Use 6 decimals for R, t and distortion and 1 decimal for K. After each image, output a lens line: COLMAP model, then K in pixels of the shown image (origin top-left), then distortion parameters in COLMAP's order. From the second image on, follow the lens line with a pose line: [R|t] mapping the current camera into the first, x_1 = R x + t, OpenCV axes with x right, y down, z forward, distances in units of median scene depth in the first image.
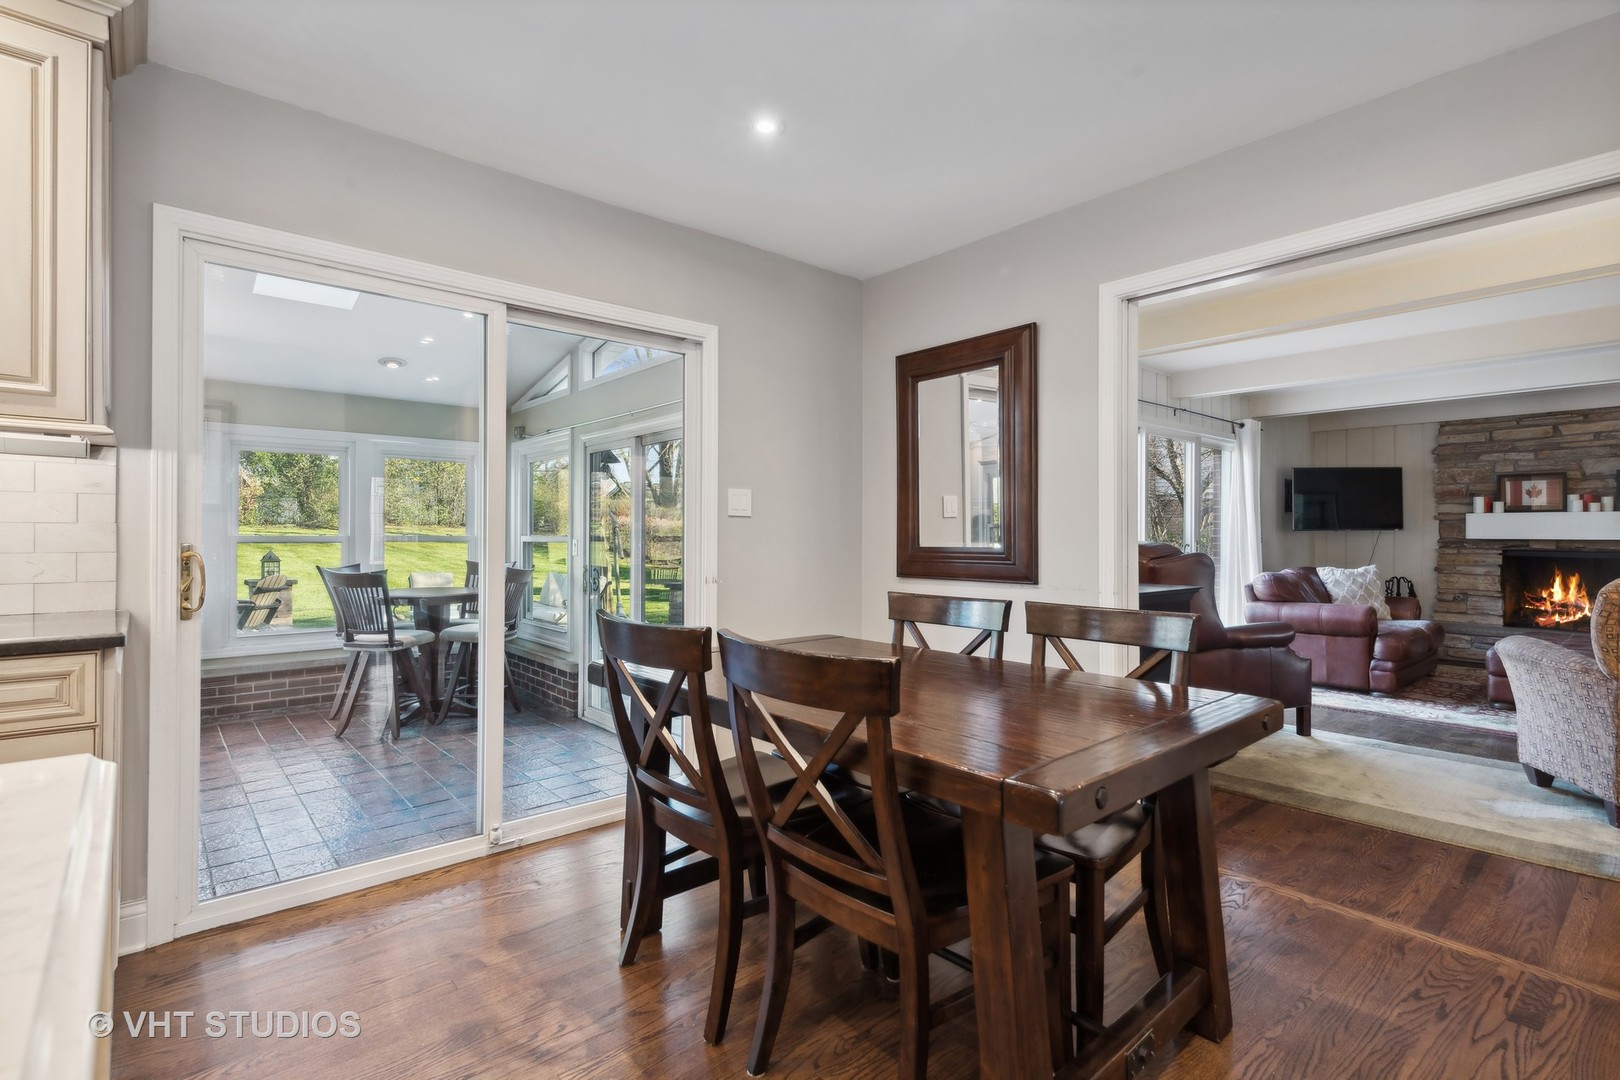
lens RADIAL K [[782.7, 0, 814.8], [0, 782.7, 533.4], [0, 0, 1]] dist [0.013003, 0.000860]
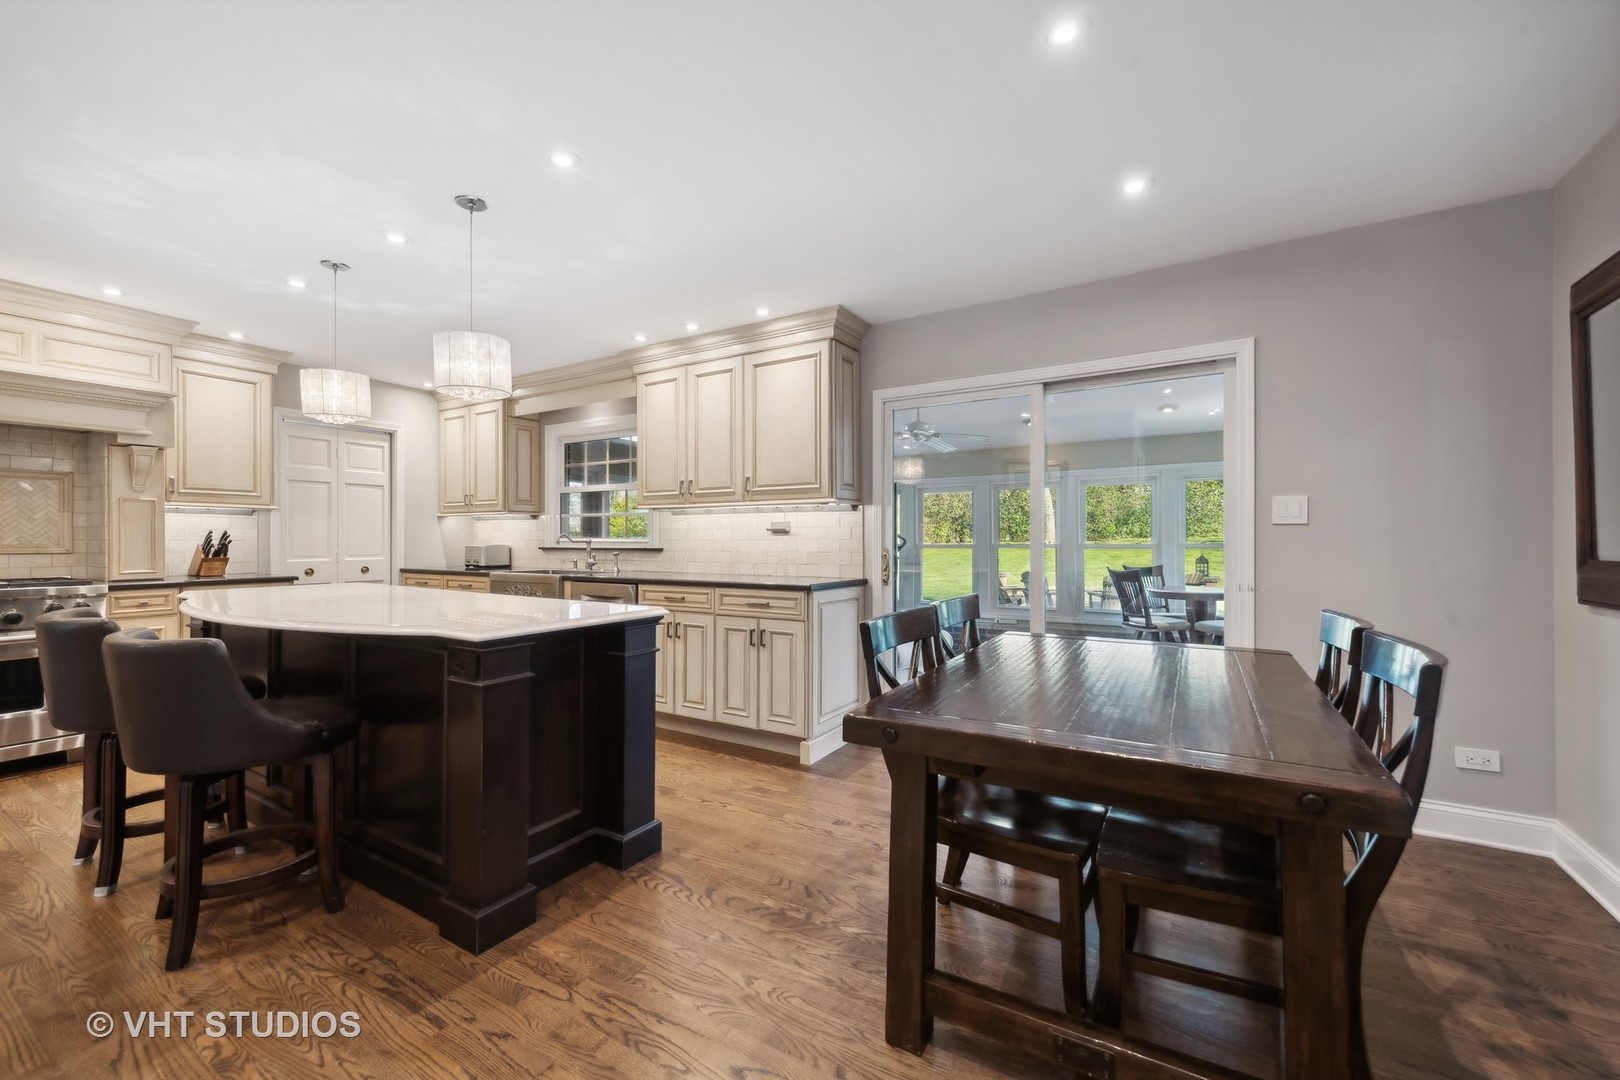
lens RADIAL K [[651.2, 0, 807.9], [0, 651.2, 538.6], [0, 0, 1]] dist [0.018296, -0.004042]
pose [[0.296868, -0.009768, -0.954869, 0.298257], [0.005204, 0.999949, -0.008611, 0.000069], [0.954904, -0.002413, 0.296903, 0.112231]]
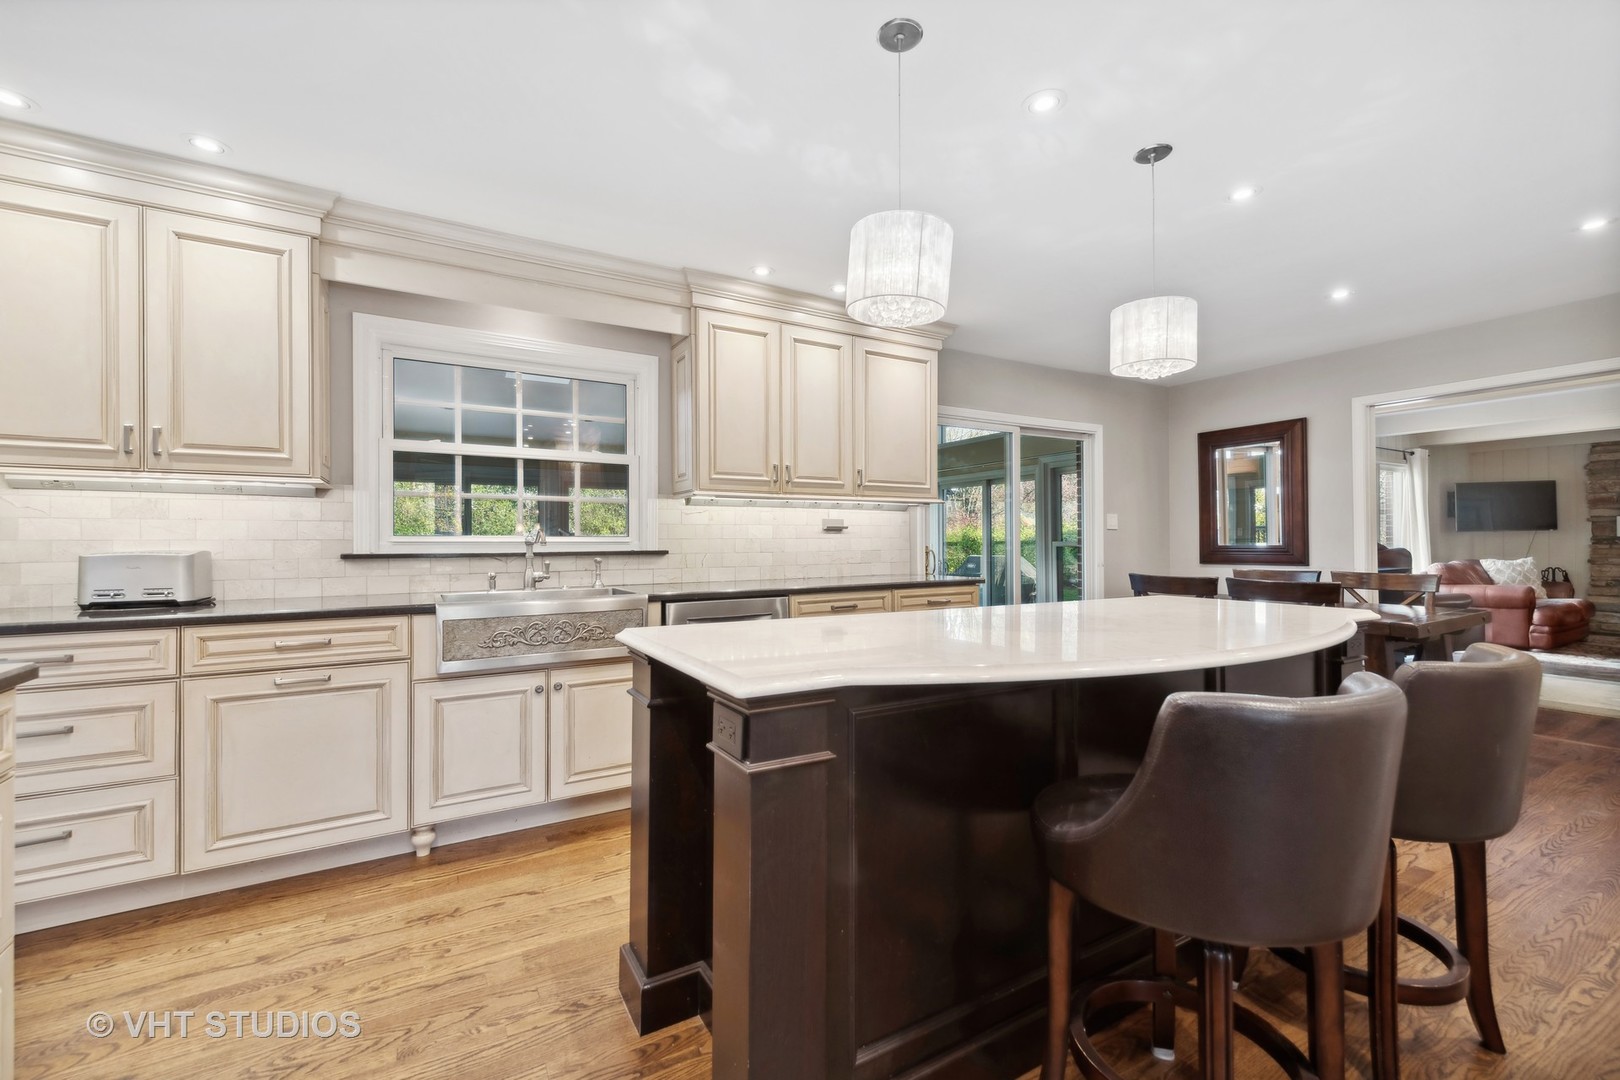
lens RADIAL K [[689.6, 0, 807.8], [0, 689.6, 539.1], [0, 0, 1]] dist [0.012951, -0.000883]
pose [[0.983536, -0.011605, -0.180338, -0.294290], [0.011719, 0.999931, -0.000435, -0.004317], [0.180330, -0.001686, 0.983605, -0.400963]]
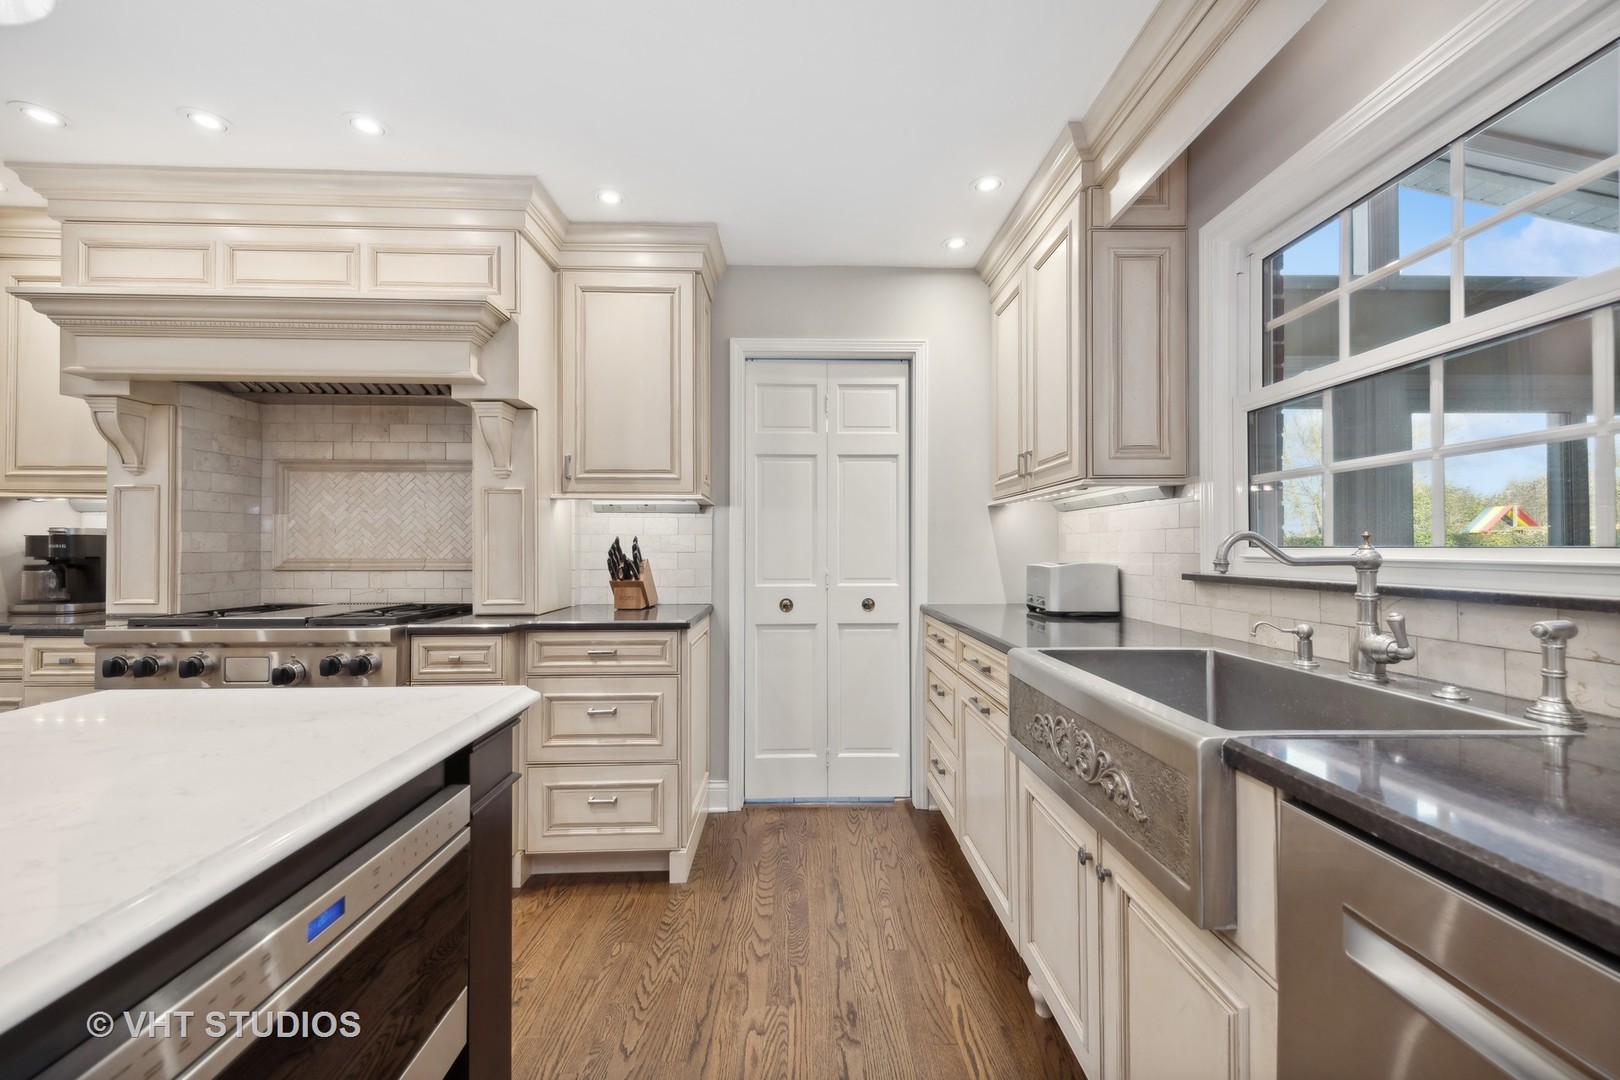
lens RADIAL K [[651.2, 0, 812.5], [0, 651.2, 541.5], [0, 0, 1]] dist [0.018296, -0.004042]
pose [[-0.631344, -0.017947, -0.775295, -0.325794], [-0.002491, 0.999774, -0.021116, -0.006487], [0.775499, -0.011400, -0.631246, 0.086661]]
